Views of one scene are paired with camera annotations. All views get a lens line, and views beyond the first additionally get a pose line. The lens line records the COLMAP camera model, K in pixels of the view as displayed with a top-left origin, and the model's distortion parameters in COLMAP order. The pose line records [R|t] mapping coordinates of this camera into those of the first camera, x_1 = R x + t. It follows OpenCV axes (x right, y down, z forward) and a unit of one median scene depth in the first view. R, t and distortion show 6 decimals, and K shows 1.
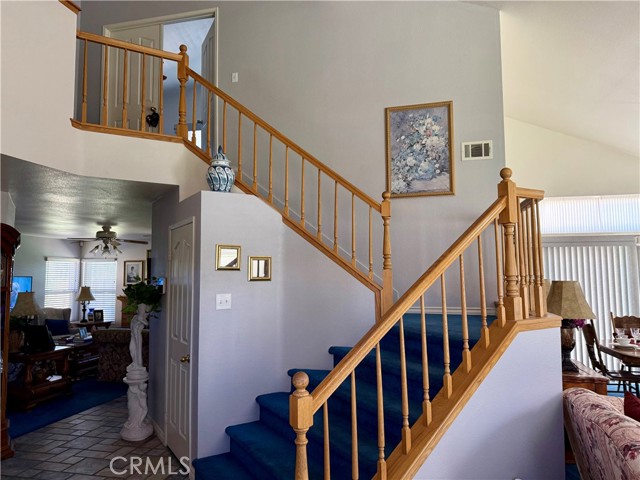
lens RADIAL K [[455.1, 0, 317.7], [0, 455.1, 242.1], [0, 0, 1]] dist [0.041793, -0.023309]
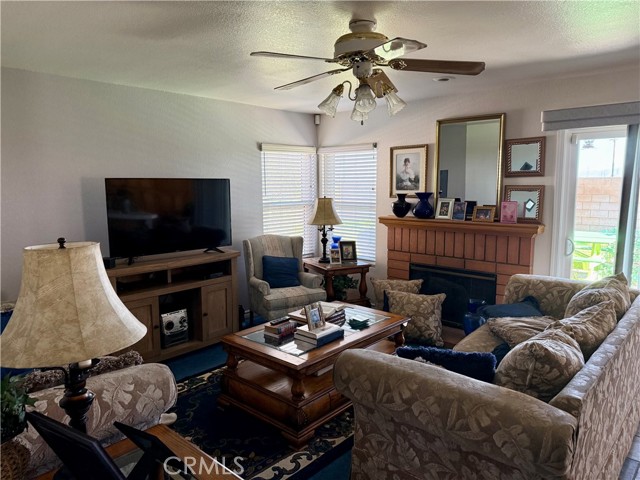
lens RADIAL K [[455.1, 0, 318.1], [0, 455.1, 240.6], [0, 0, 1]] dist [0.041793, -0.023309]
pose [[0.873707, 0.058611, -0.482909, -0.250451], [0.041395, 0.980156, 0.193857, 0.042156], [0.484688, -0.189364, 0.853943, 0.527973]]
